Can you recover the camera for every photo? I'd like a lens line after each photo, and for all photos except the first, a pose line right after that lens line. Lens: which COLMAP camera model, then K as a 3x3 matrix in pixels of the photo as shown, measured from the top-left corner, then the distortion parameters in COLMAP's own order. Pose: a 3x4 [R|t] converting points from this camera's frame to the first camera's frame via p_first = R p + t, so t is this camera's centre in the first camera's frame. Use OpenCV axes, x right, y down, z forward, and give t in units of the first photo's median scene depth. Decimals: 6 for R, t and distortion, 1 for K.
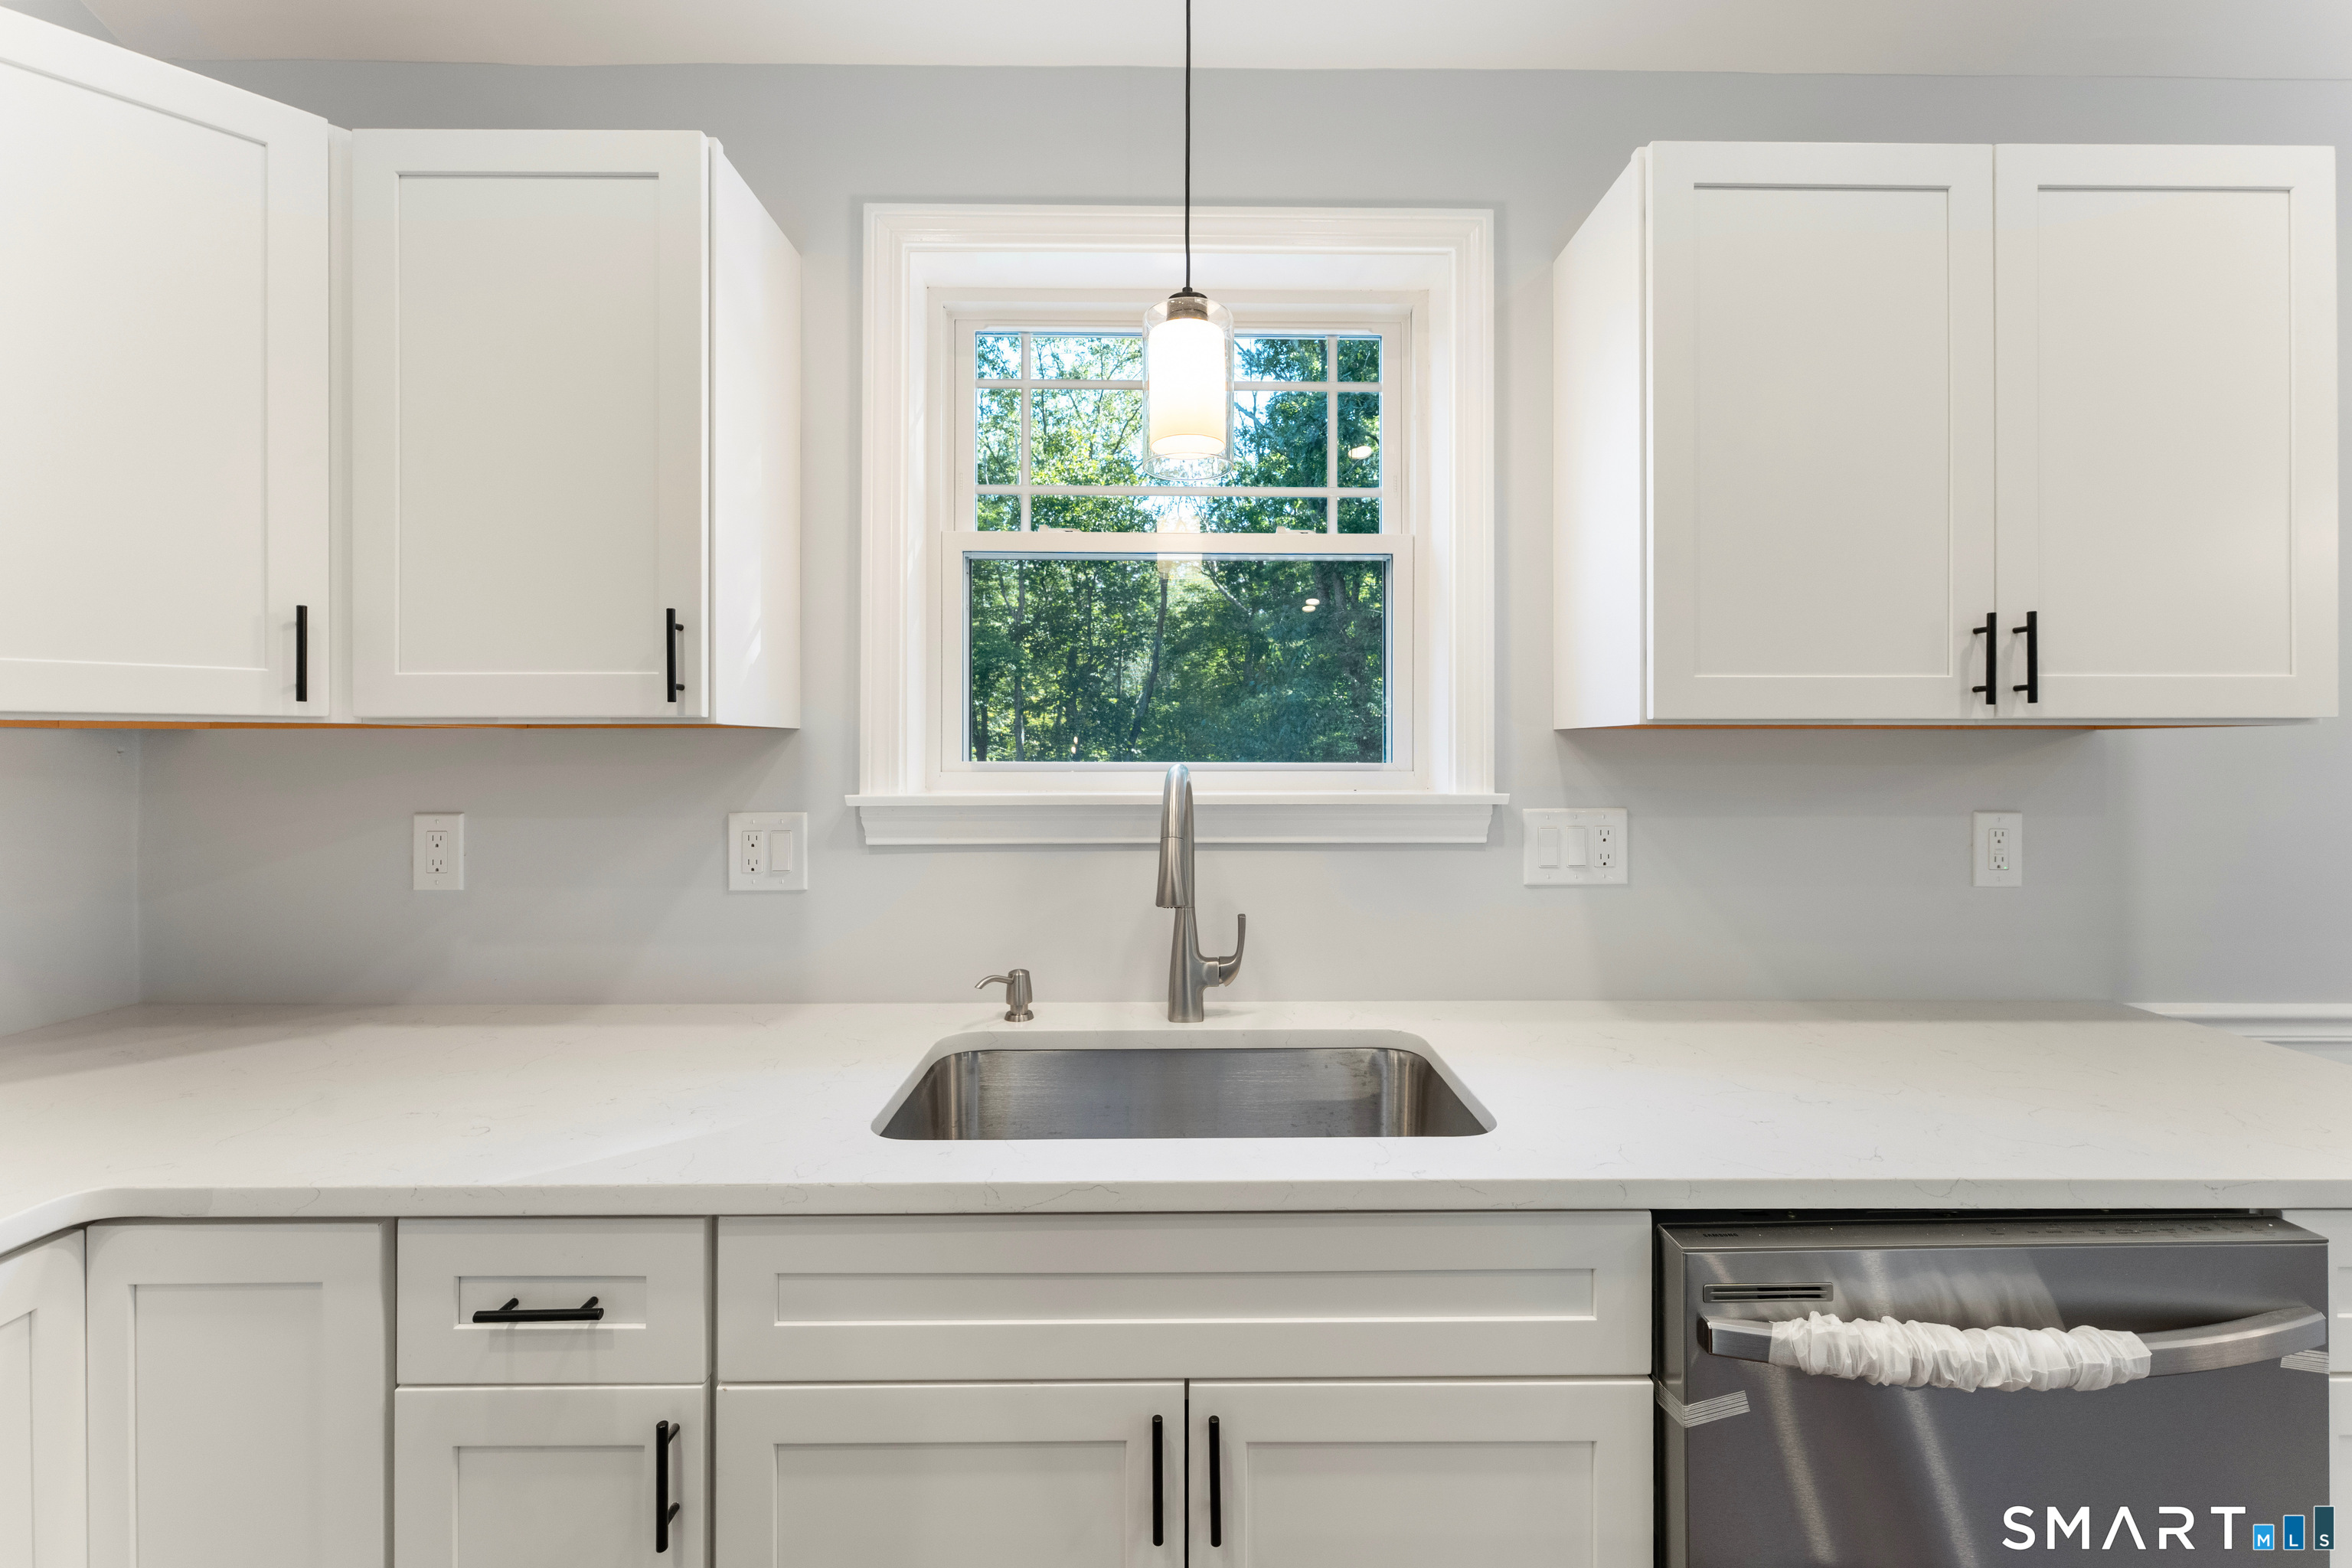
lens RADIAL K [[947.6, 0, 1176.0], [0, 947.6, 784.0], [0, 0, 1]] dist [-0.000381, -0.000213]
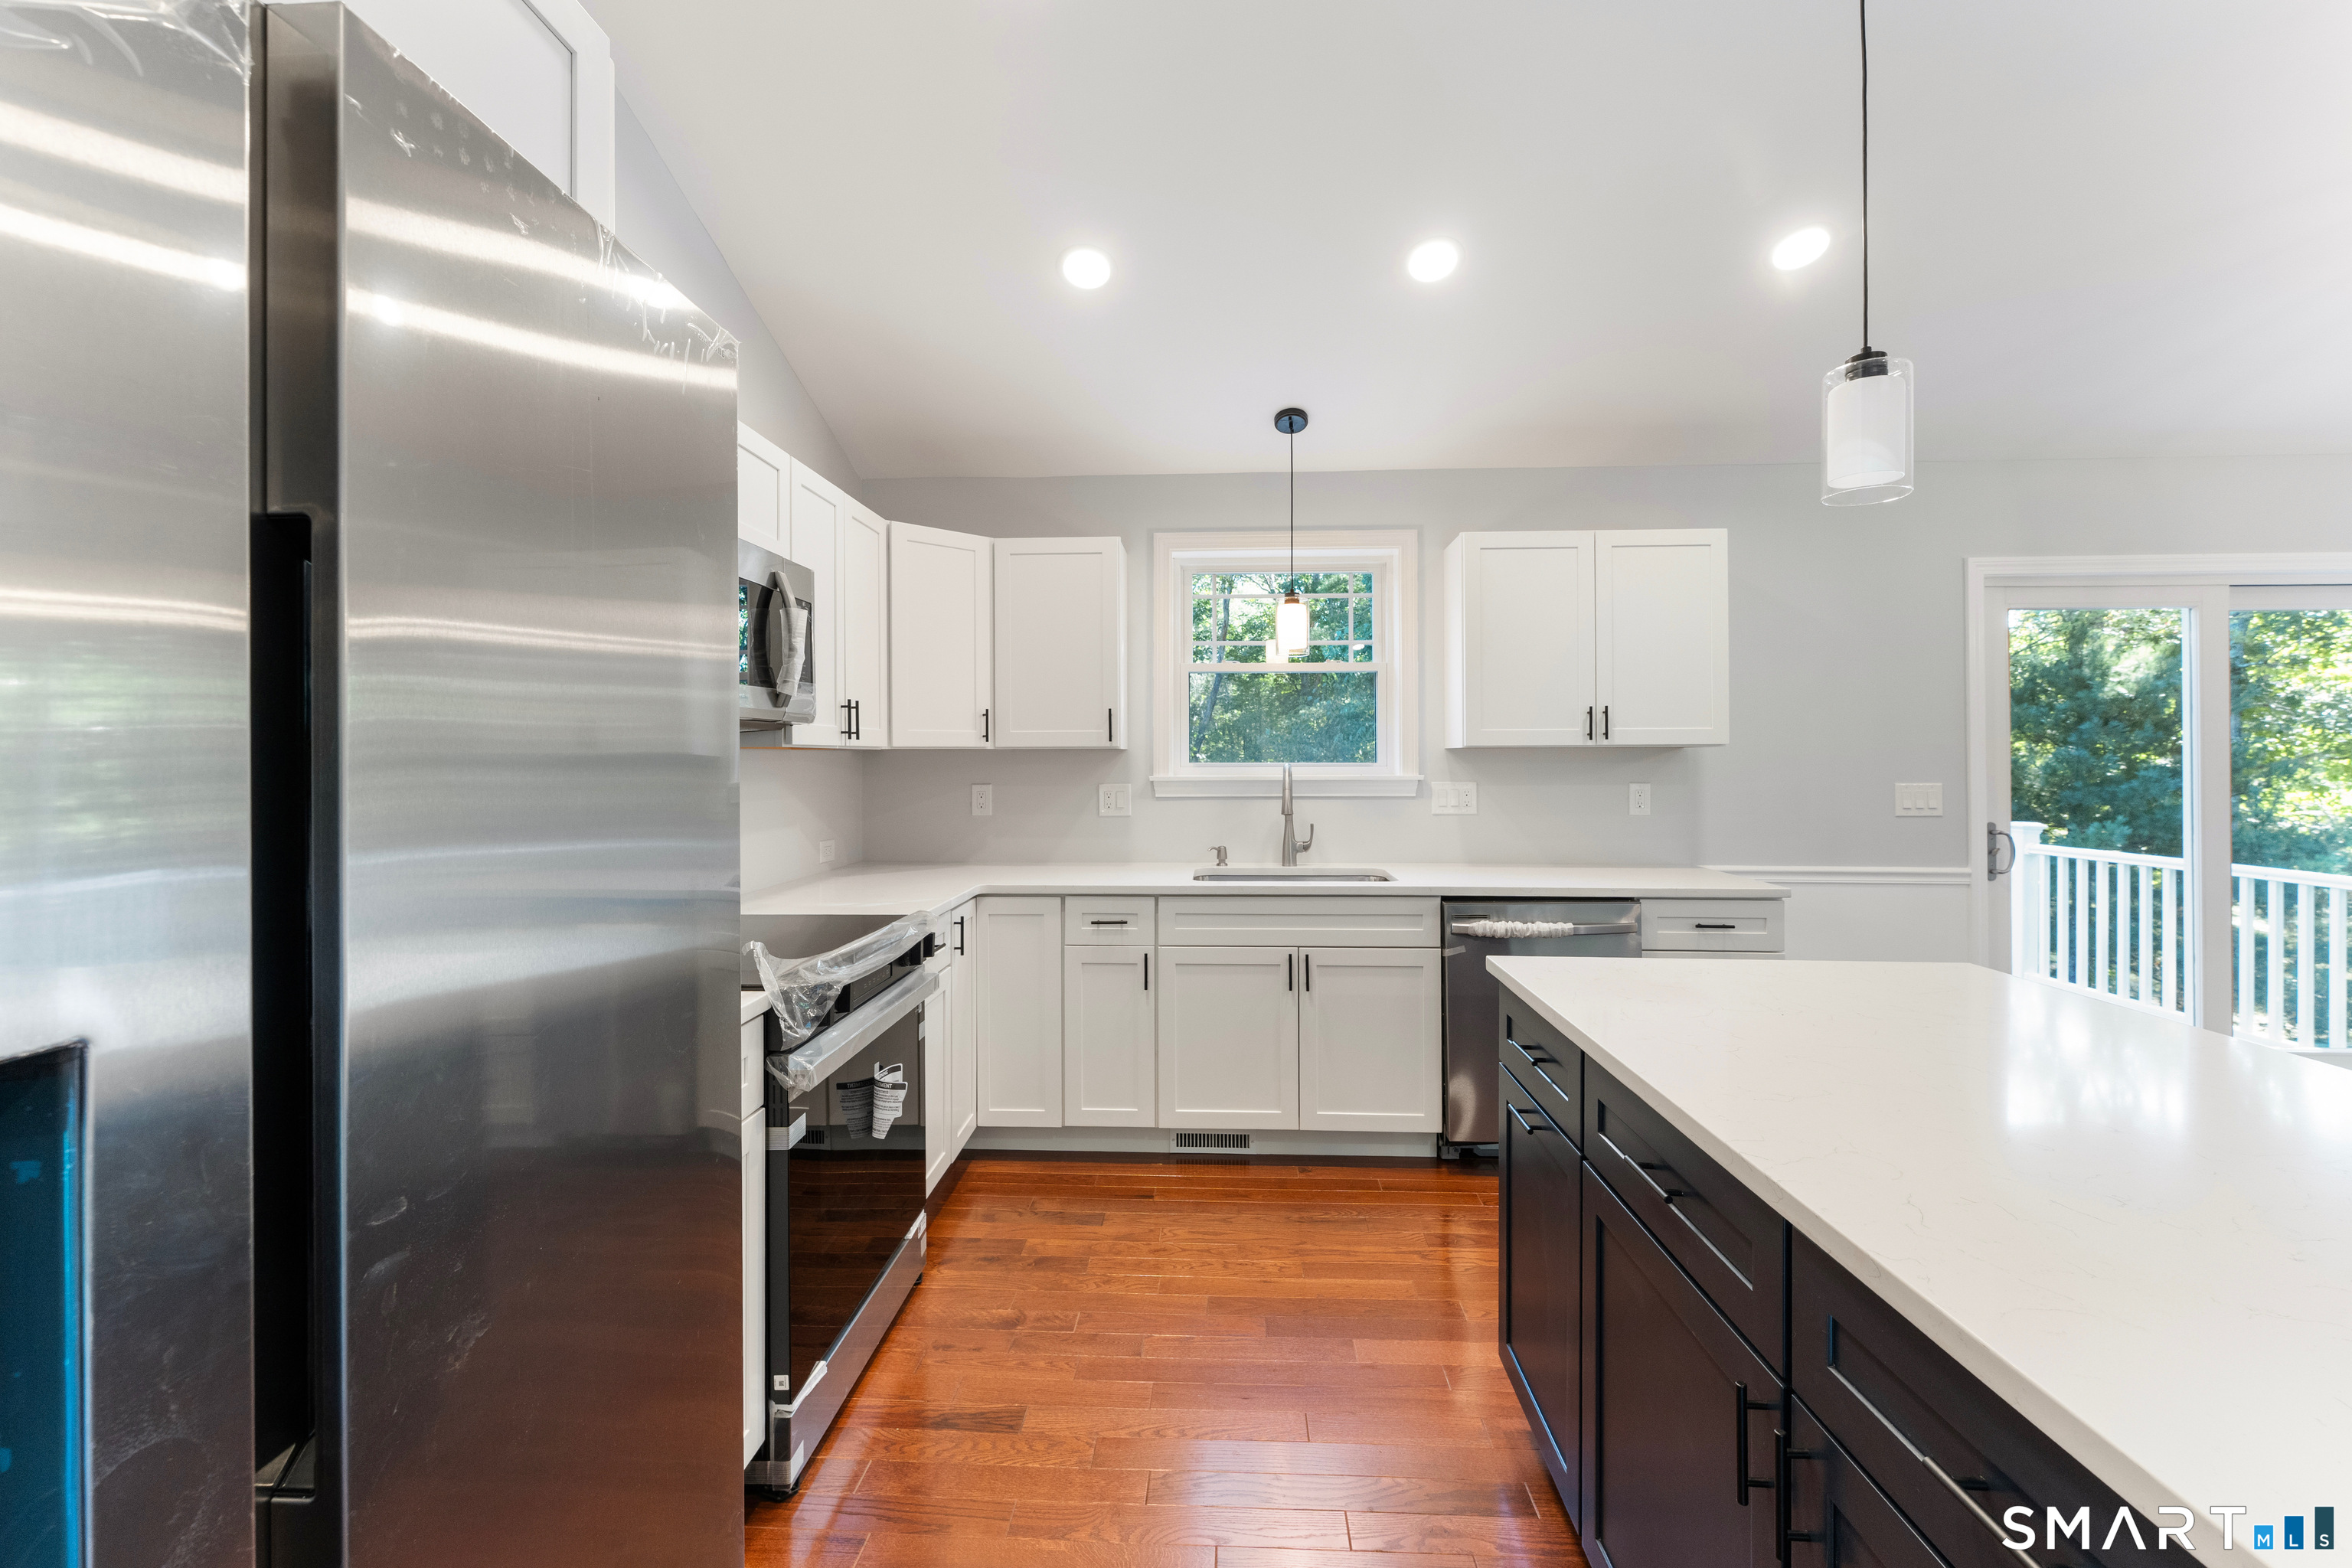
lens RADIAL K [[947.6, 0, 1176.0], [0, 947.6, 784.0], [0, 0, 1]] dist [-0.000381, -0.000213]
pose [[0.998315, -0.001466, -0.058002, -0.135186], [0.001155, 0.999985, -0.005384, 0.044199], [0.058009, 0.005308, 0.998302, -1.422531]]
